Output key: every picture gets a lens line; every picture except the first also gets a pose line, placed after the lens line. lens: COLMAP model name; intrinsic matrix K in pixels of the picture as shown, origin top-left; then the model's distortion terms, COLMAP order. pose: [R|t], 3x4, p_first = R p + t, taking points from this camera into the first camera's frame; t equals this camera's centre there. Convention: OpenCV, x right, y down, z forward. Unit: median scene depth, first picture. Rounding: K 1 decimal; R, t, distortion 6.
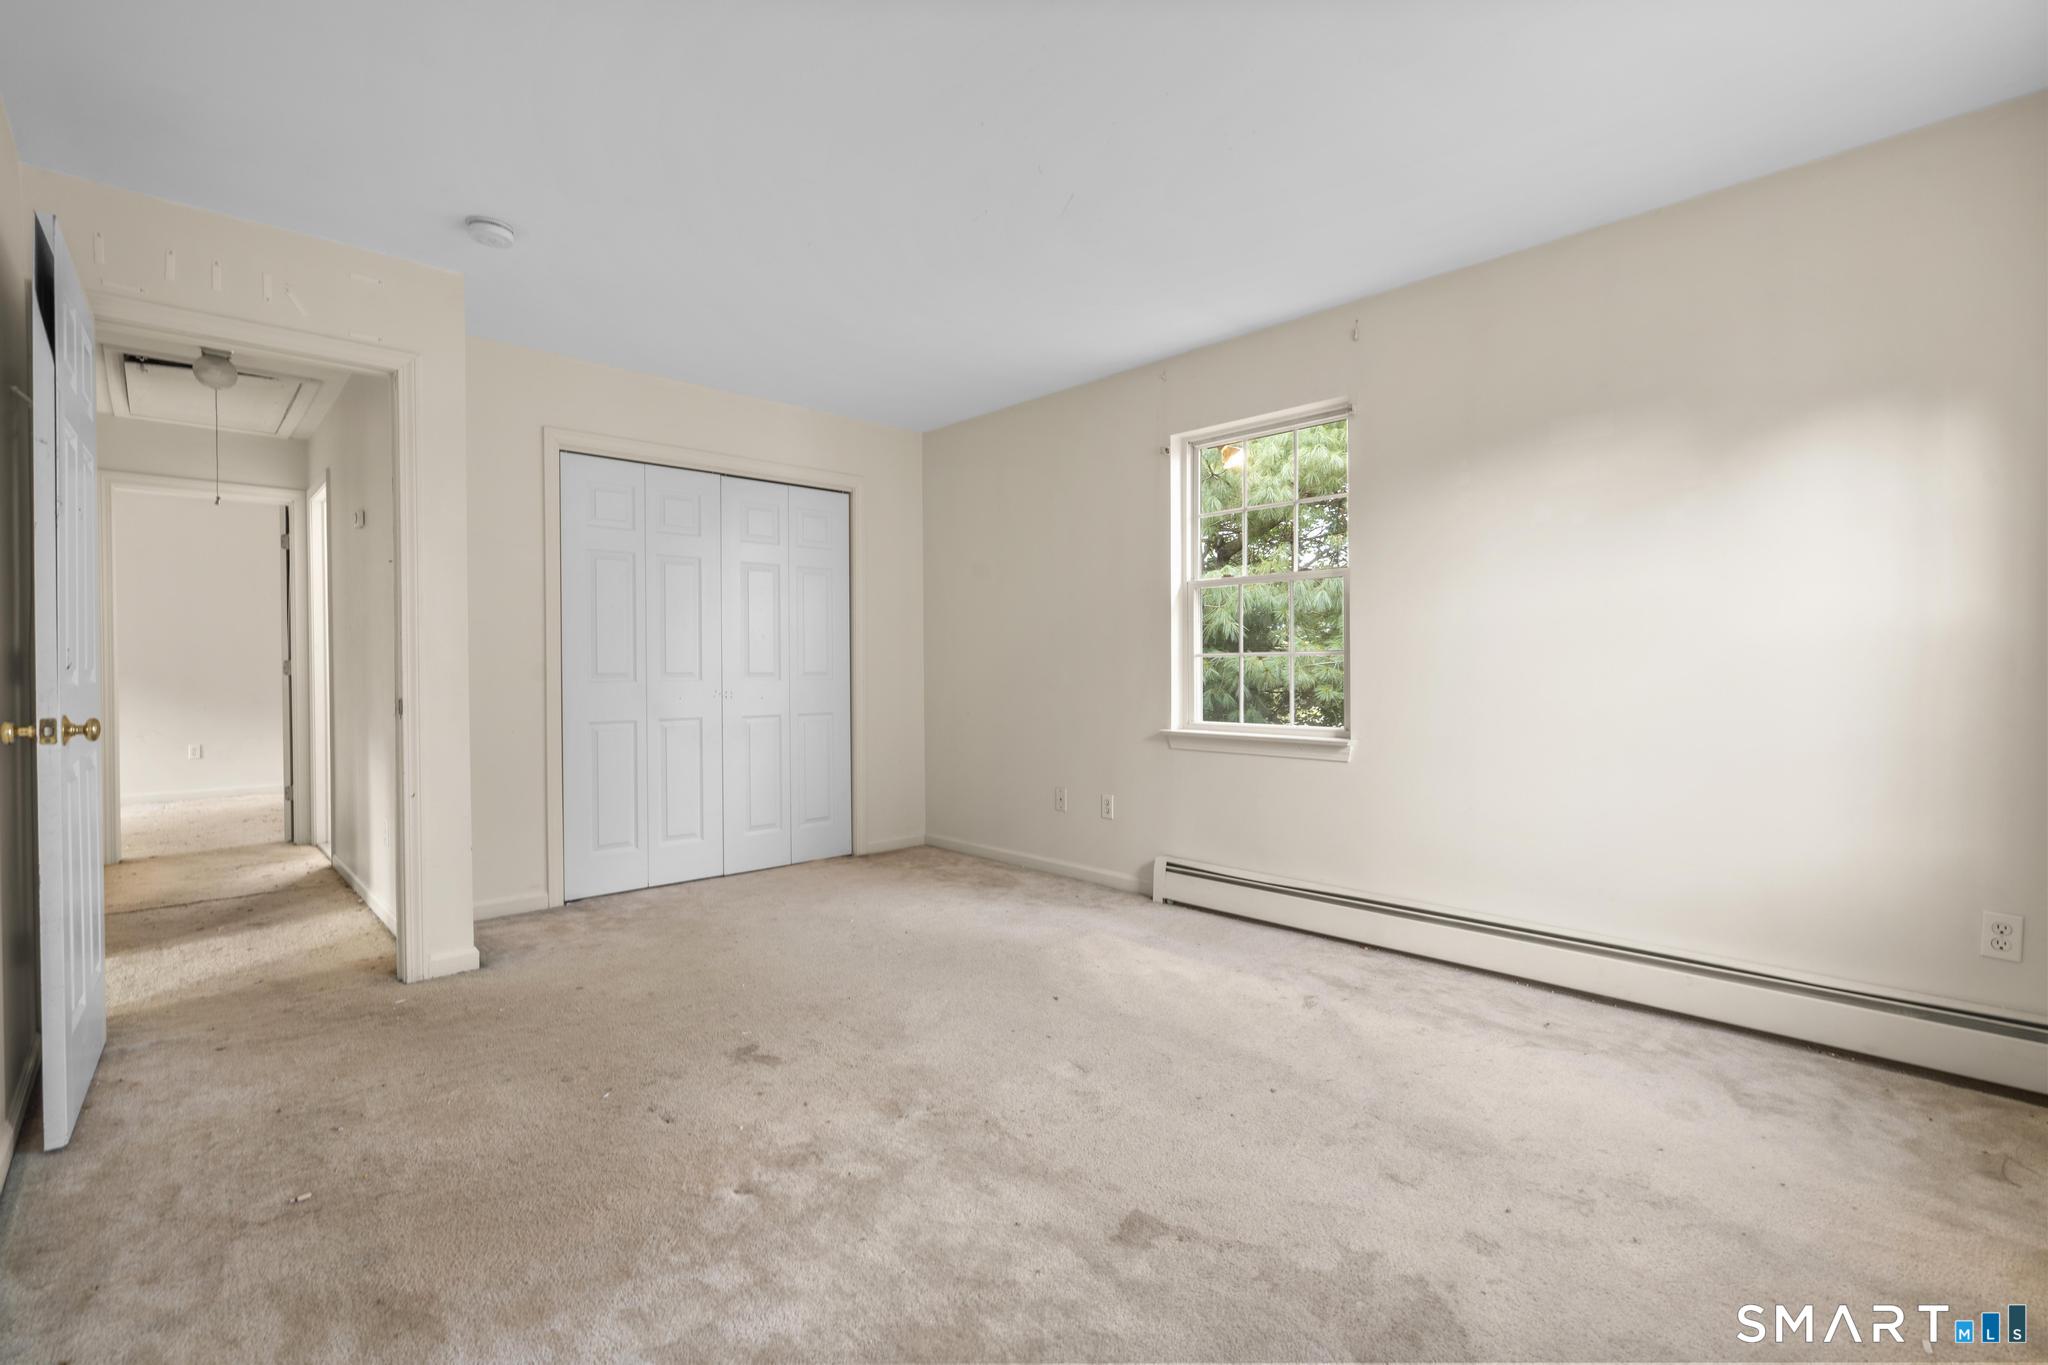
lens RADIAL K [[919.2, 0, 1024.3], [0, 919.2, 681.6], [0, 0, 1]] dist [-0.006814, 0.003659]
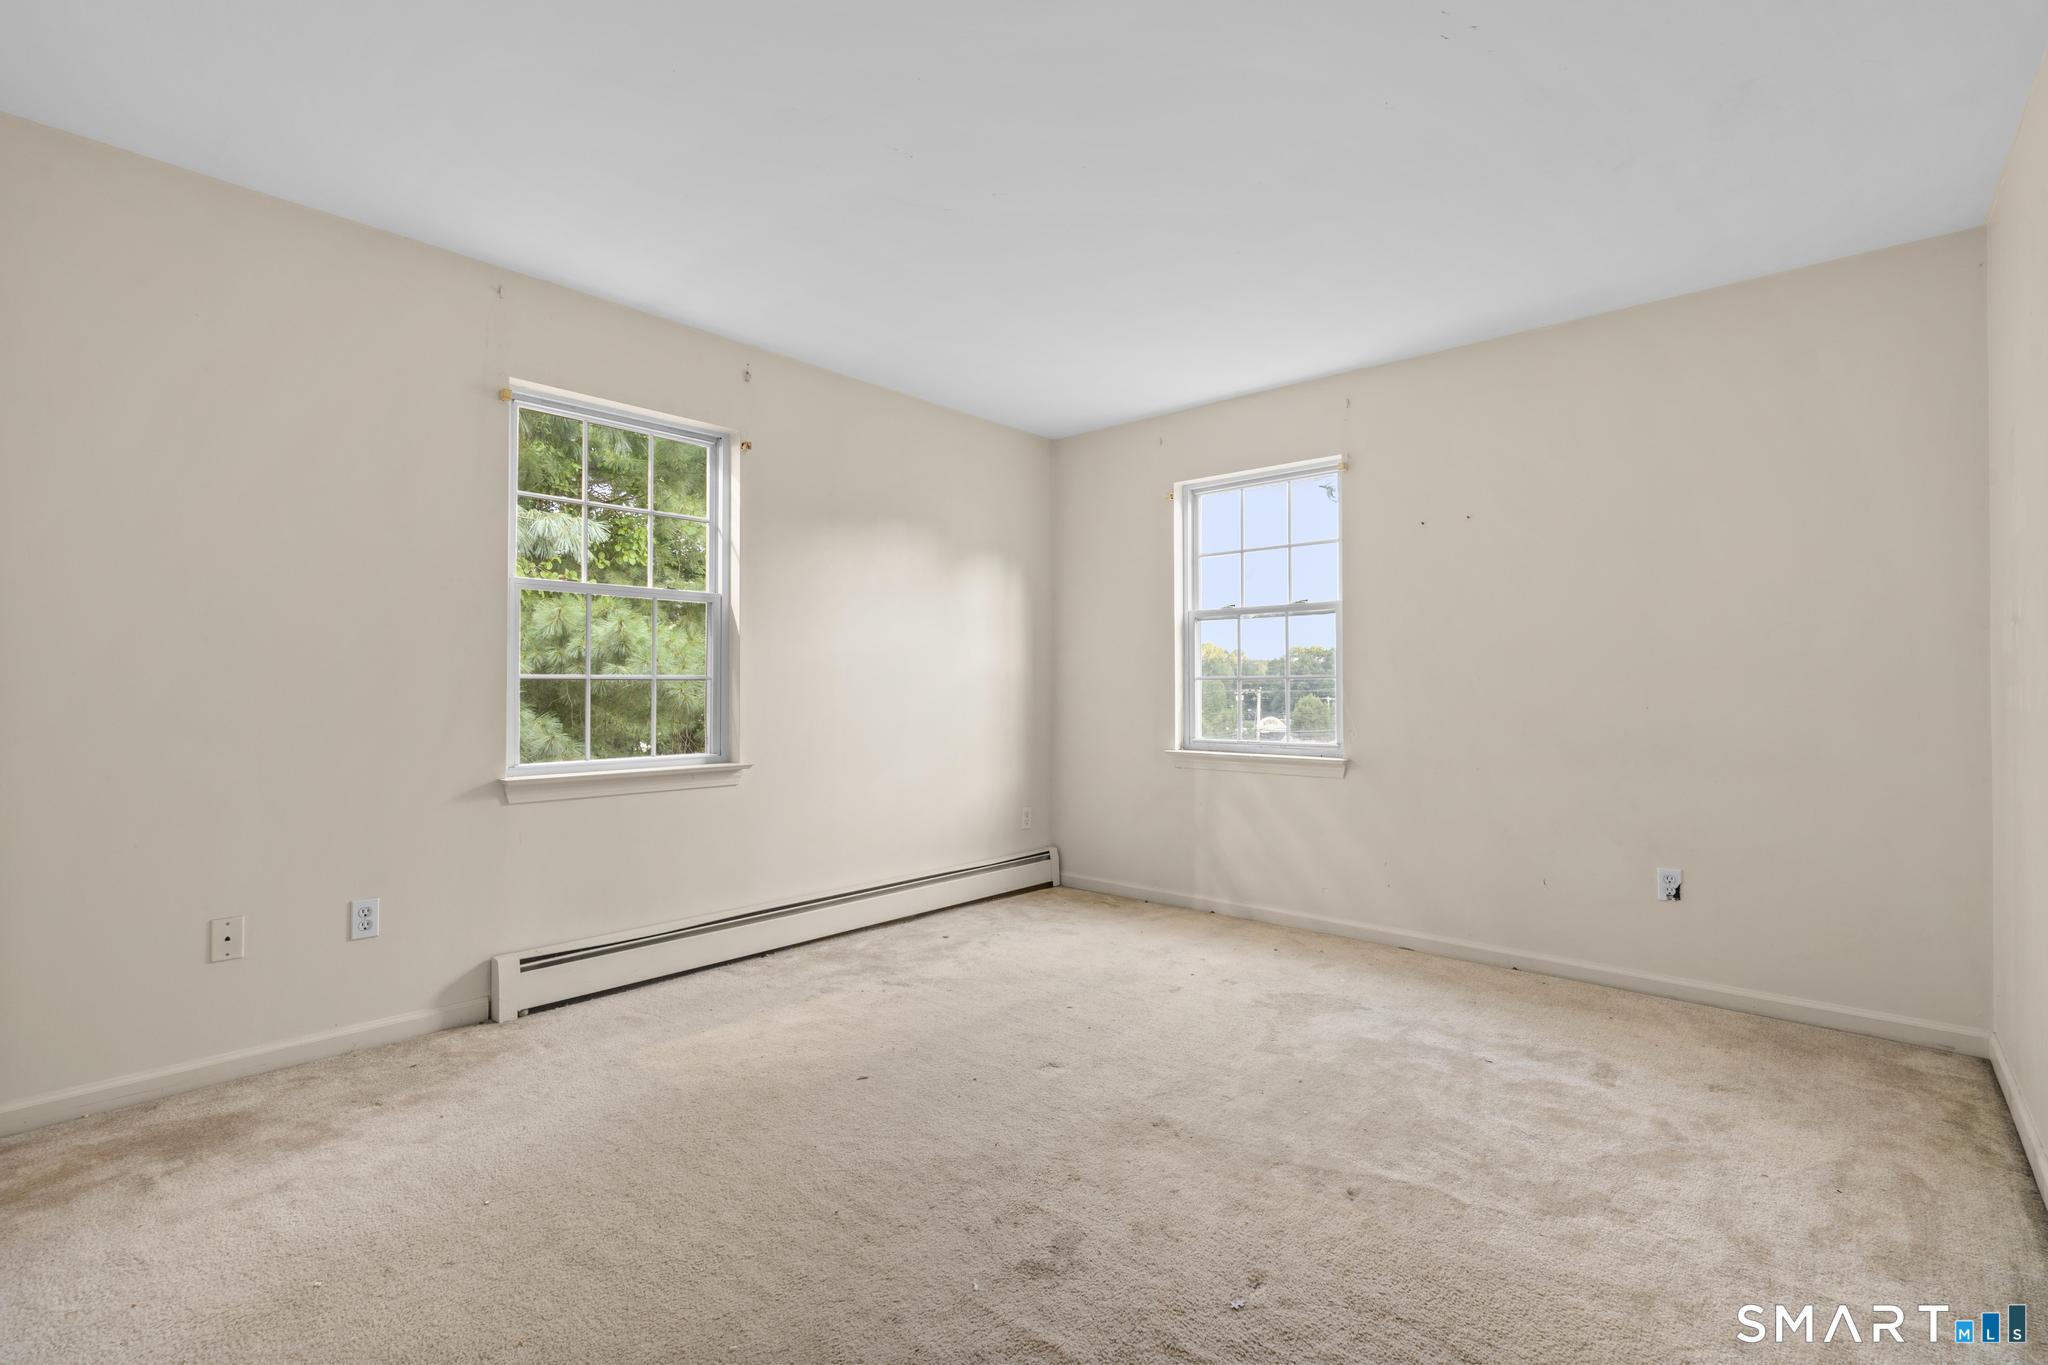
lens RADIAL K [[919.2, 0, 1024.2], [0, 919.2, 680.4], [0, 0, 1]] dist [-0.006814, 0.003659]
pose [[-0.077995, 0.013240, 0.996866, -0.703995], [0.015030, 0.999814, -0.012103, -0.011365], [-0.996840, 0.014039, -0.078180, 0.765228]]
